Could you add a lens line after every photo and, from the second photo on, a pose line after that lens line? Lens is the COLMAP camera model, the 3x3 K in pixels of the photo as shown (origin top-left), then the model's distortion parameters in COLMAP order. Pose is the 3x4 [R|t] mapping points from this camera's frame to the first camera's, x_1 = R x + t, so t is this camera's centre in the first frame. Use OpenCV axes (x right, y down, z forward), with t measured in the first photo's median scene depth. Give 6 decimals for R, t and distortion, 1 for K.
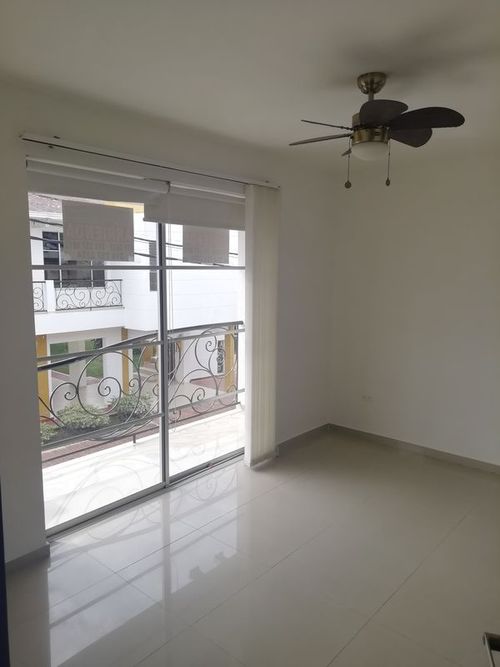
lens RADIAL K [[492.2, 0, 250.0], [0, 492.2, 333.5], [0, 0, 1]] dist [0.059548, -0.004448]
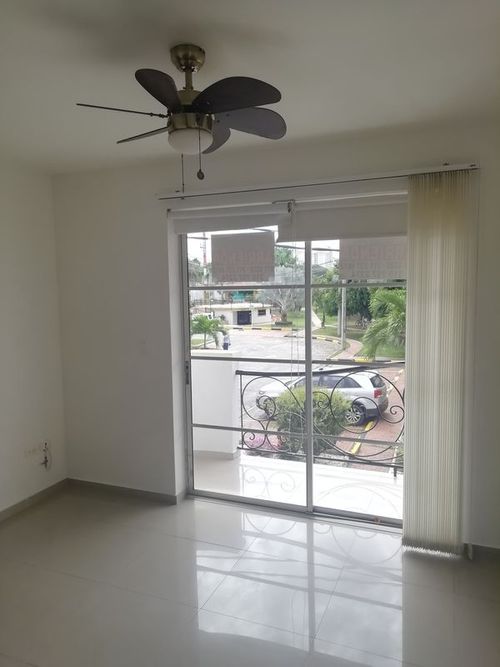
lens RADIAL K [[492.2, 0, 250.0], [0, 492.2, 333.5], [0, 0, 1]] dist [0.059548, -0.004448]
pose [[0.356302, 0.072903, -0.931523, 0.674055], [-0.108606, 0.993425, 0.036206, -0.060561], [0.928038, 0.088269, 0.361877, 0.525457]]
